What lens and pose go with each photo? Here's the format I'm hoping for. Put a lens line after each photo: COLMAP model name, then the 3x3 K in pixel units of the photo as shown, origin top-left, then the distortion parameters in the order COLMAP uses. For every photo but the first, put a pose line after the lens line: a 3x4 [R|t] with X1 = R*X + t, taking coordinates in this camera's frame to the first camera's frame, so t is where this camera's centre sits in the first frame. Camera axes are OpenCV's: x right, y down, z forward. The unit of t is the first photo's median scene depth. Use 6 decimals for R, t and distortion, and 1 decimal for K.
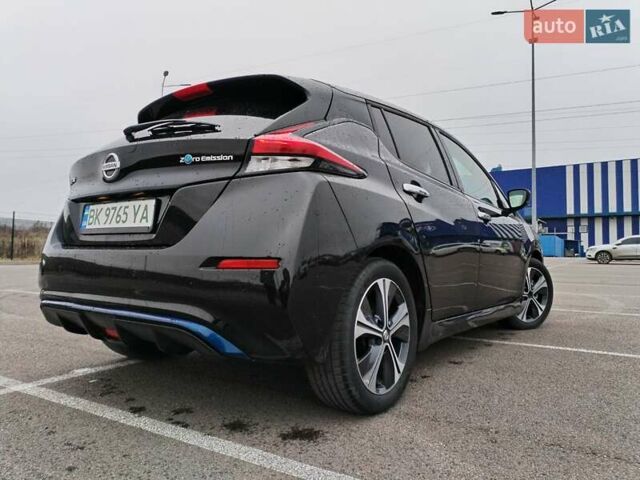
lens RADIAL K [[457.6, 0, 319.7], [0, 457.6, 241.9], [0, 0, 1]] dist [0.012085, -0.004284]
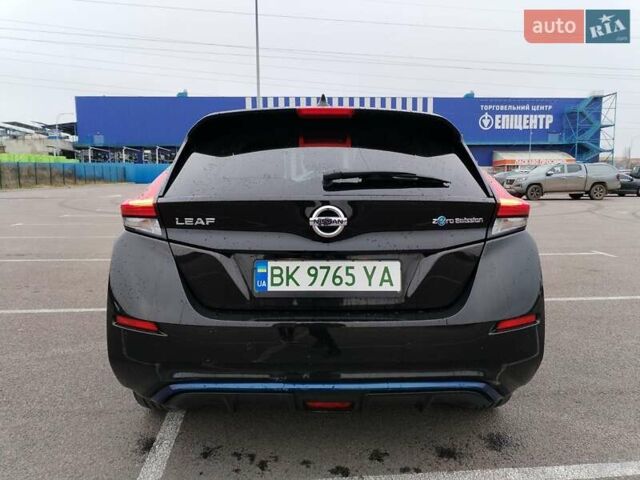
lens RADIAL K [[457.6, 0, 320.3], [0, 457.6, 236.6], [0, 0, 1]] dist [0.012085, -0.004284]
pose [[0.806591, -0.079853, 0.585691, -1.021748], [-0.007491, 0.989373, 0.145208, -0.273930], [-0.591062, -0.121512, 0.797421, 0.349332]]
